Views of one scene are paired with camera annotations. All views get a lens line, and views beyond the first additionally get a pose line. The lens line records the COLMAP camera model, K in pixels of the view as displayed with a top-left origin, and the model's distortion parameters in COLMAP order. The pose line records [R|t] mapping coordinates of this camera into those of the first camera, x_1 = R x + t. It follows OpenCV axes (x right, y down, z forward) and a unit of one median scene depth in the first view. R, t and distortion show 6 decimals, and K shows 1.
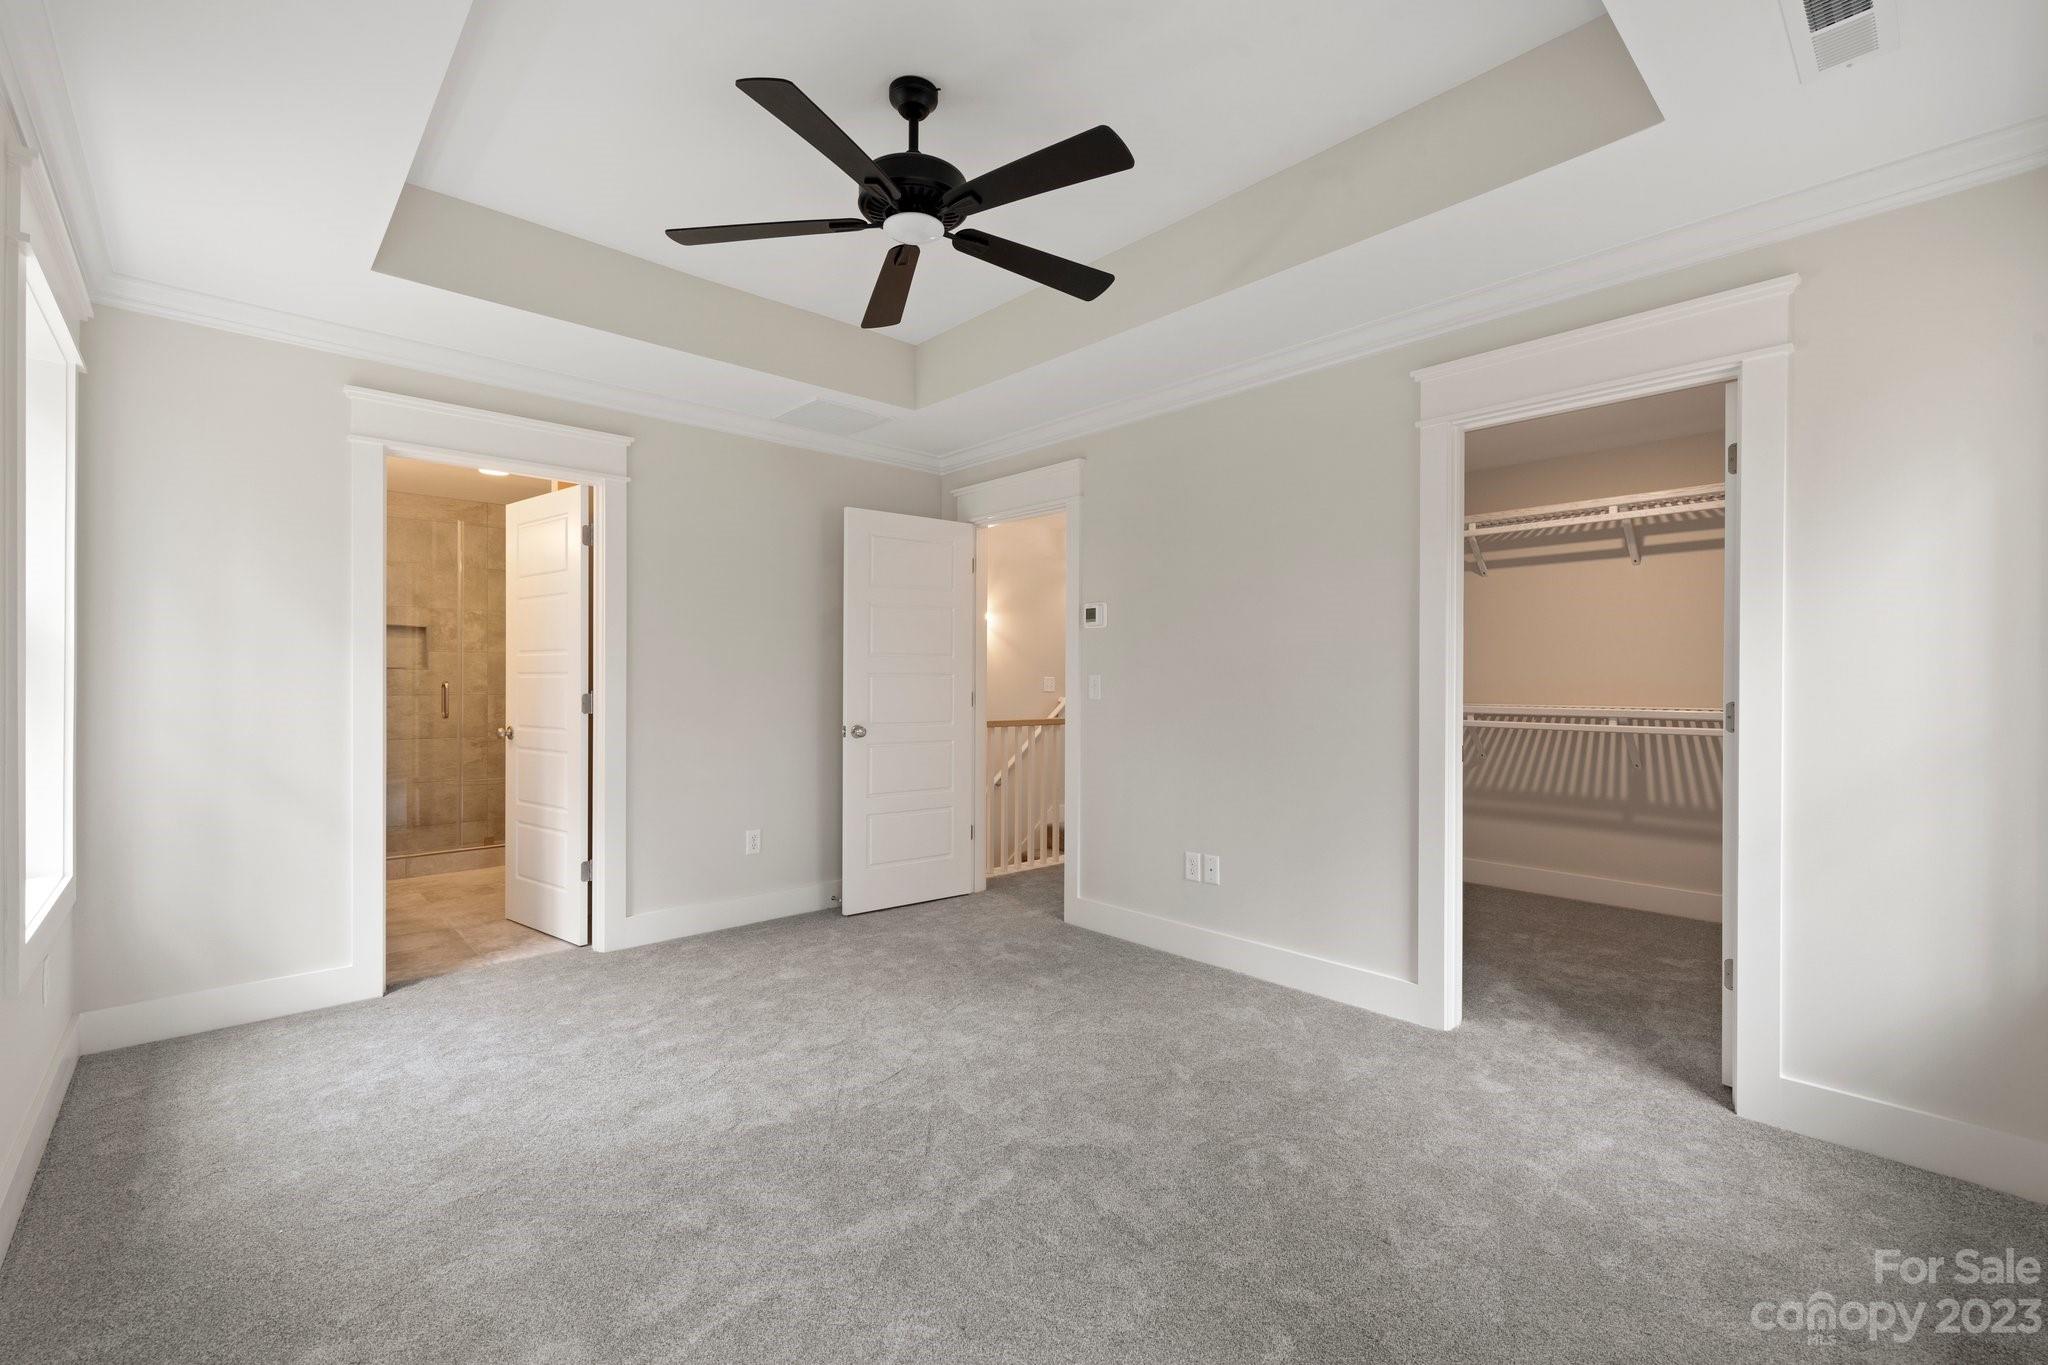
lens RADIAL K [[853.8, 0, 1026.4], [0, 853.8, 684.8], [0, 0, 1]] dist [0.000349, 0.000065]
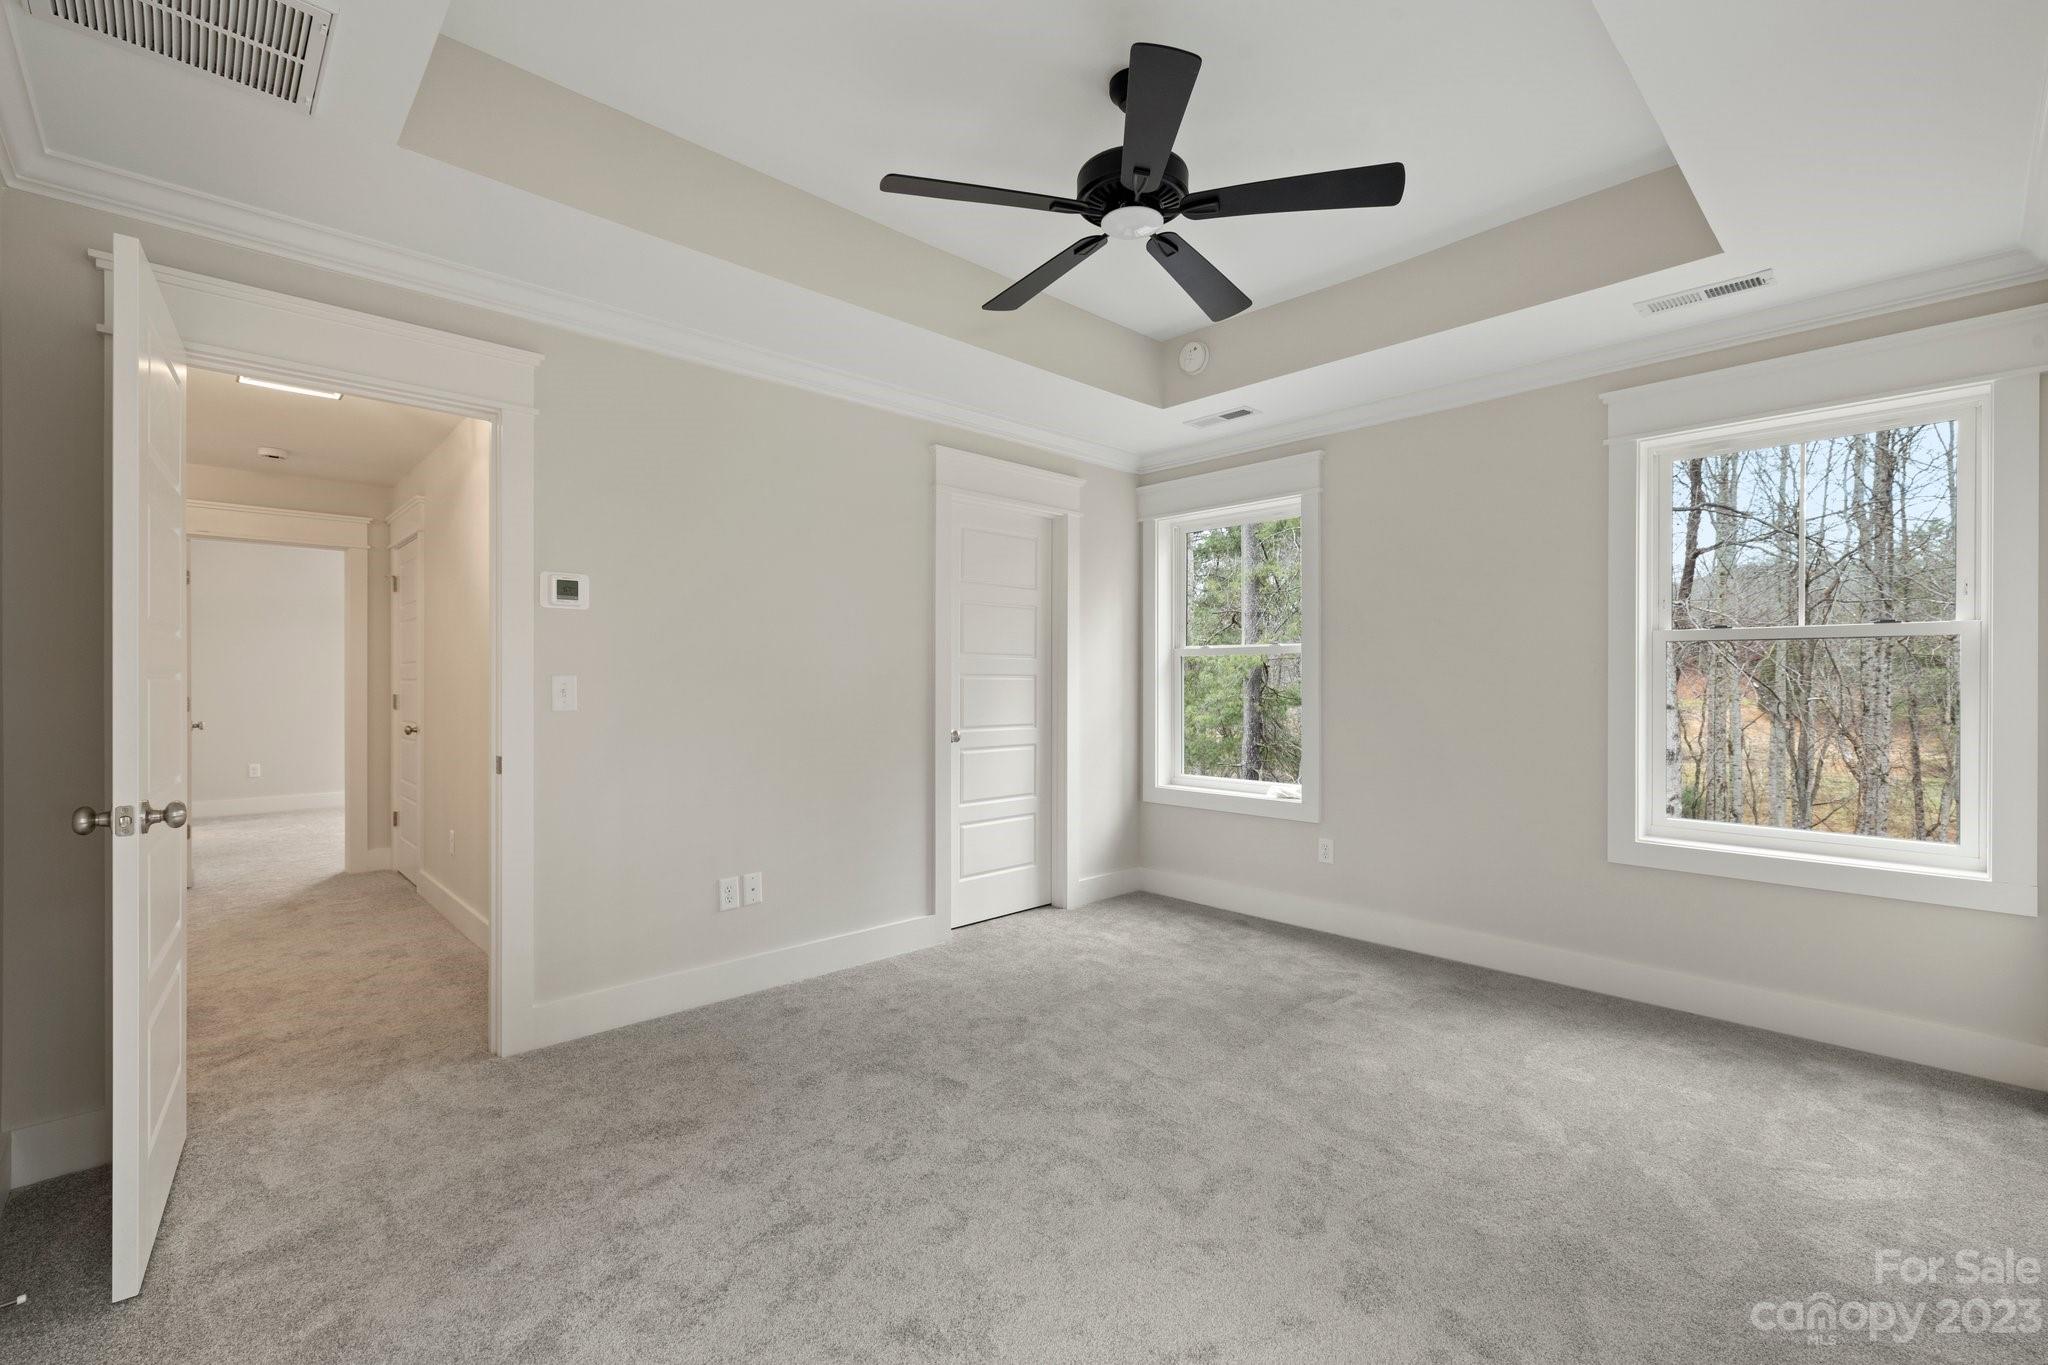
lens RADIAL K [[848.2, 0, 972.0], [0, 848.2, 677.8], [0, 0, 1]] dist [-0.001987, -0.000252]
pose [[0.037449, 0.000696, 0.999298, -0.637129], [0.005366, 0.999985, -0.000898, -0.007878], [-0.999284, 0.005396, 0.037445, 0.677278]]
